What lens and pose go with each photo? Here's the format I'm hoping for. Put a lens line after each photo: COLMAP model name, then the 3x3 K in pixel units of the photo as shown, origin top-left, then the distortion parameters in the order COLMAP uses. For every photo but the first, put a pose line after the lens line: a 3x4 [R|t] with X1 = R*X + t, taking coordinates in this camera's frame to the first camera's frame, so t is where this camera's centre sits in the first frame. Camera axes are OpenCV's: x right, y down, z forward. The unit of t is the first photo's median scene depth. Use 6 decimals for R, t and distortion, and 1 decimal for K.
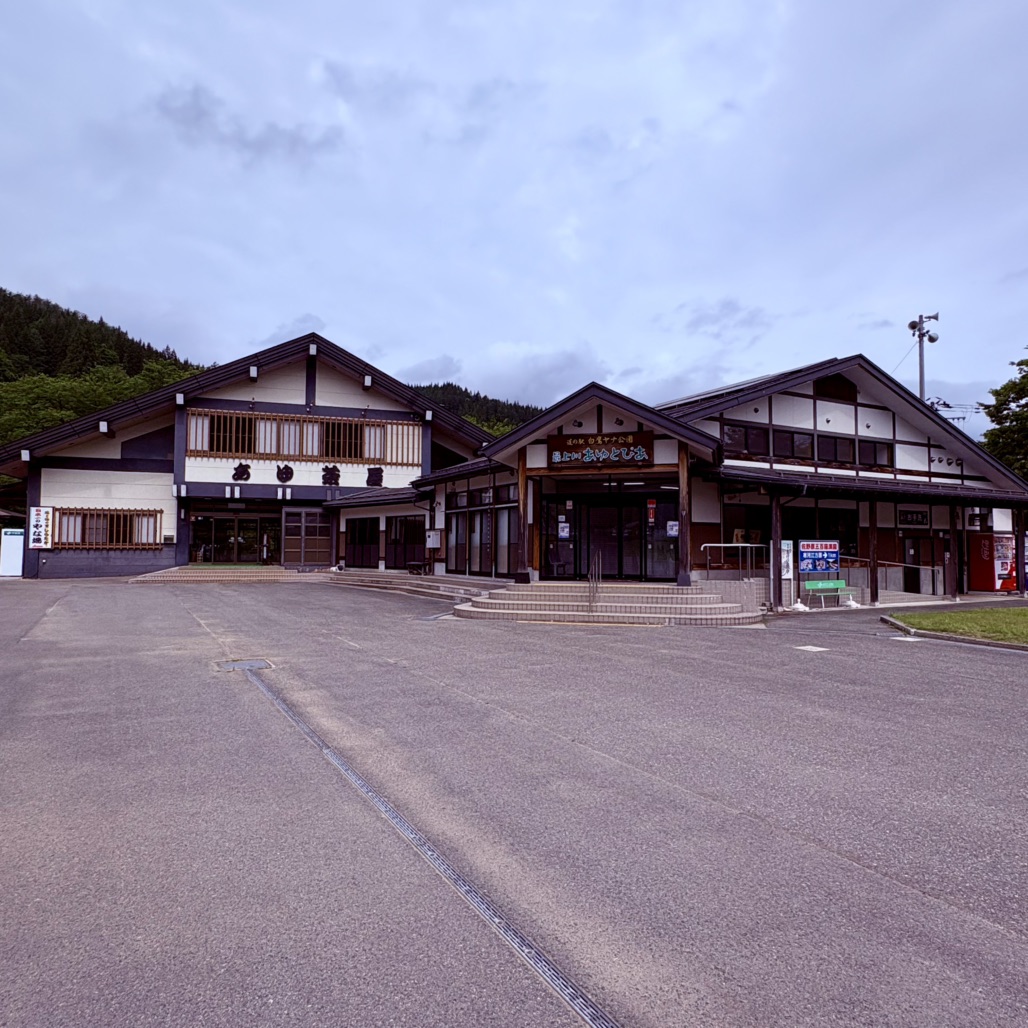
lens RADIAL K [[691.6, 0, 514.0], [0, 691.6, 514.0], [0, 0, 1]] dist [-0.000147, 0.002610]
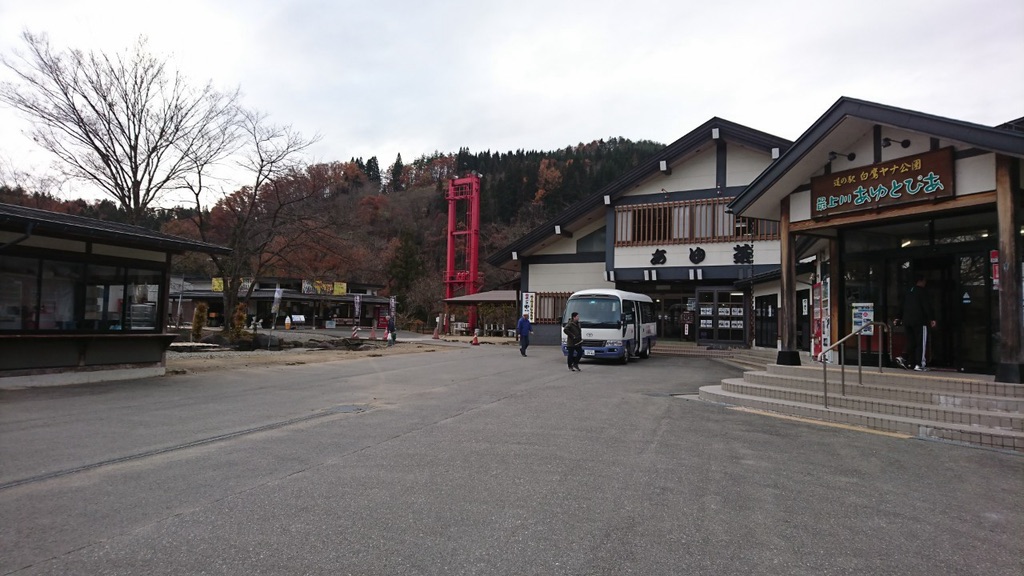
lens RADIAL K [[610.3, 0, 464.7], [0, 610.3, 292.5], [0, 0, 1]] dist [0.002483, -0.041924]
pose [[0.616277, -0.025835, -0.787106, 0.196656], [0.014191, 0.999664, -0.021701, 0.014501], [0.787402, 0.002204, 0.616436, 0.148639]]
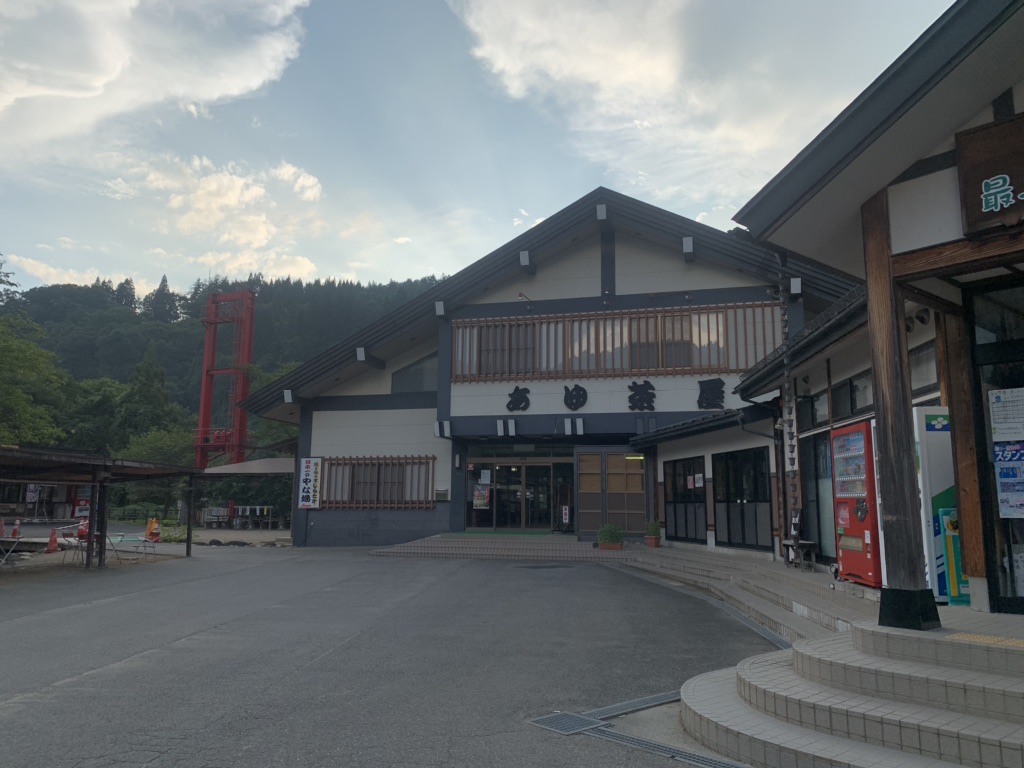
lens RADIAL K [[774.1, 0, 512.0], [0, 774.1, 384.0], [0, 0, 1]] dist [0.146490, -0.000750]
pose [[0.833582, -0.084221, -0.545938, 0.040422], [0.023939, 0.992888, -0.116621, 0.017651], [0.551877, 0.084144, 0.829670, 0.344207]]
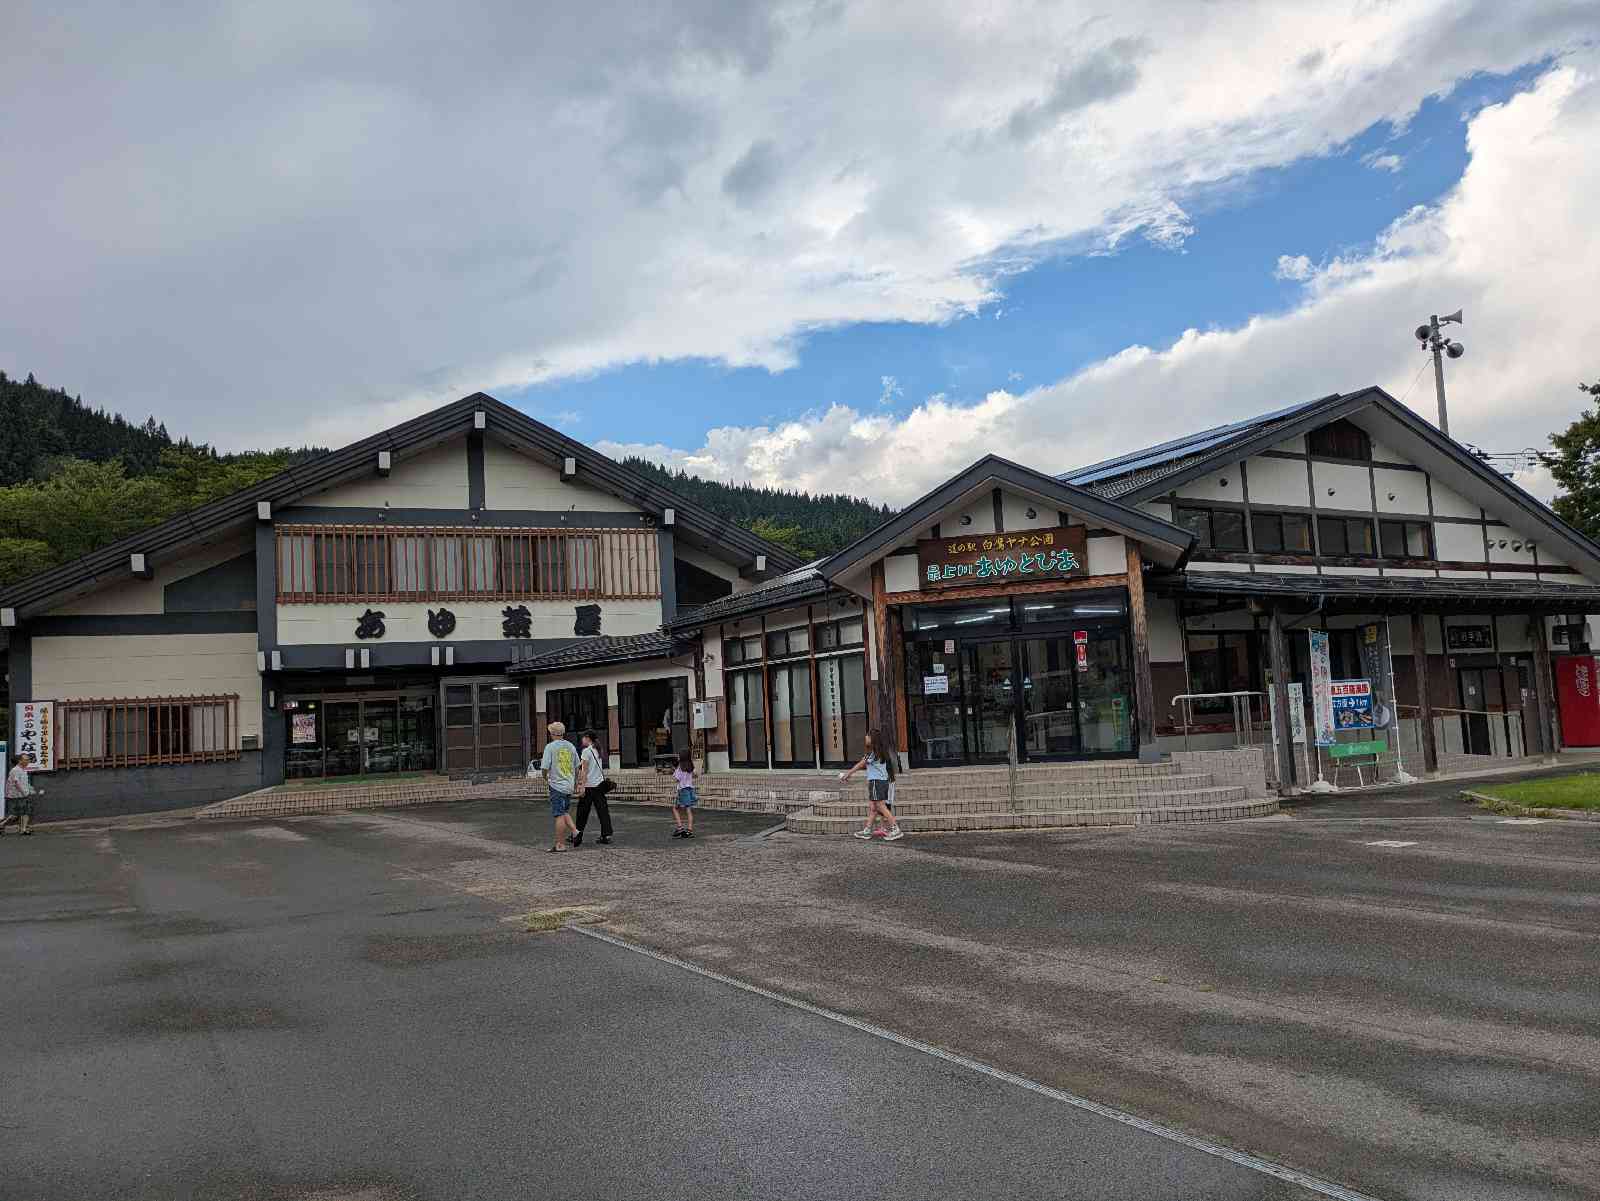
lens RADIAL K [[1148.3, 0, 799.4], [0, 1148.3, 623.7], [0, 0, 1]] dist [0.070688, -0.082332]
pose [[0.997579, -0.055993, 0.041235, -0.061818], [0.057546, 0.997639, -0.037478, -0.001472], [-0.039039, 0.039760, 0.998446, -0.033086]]
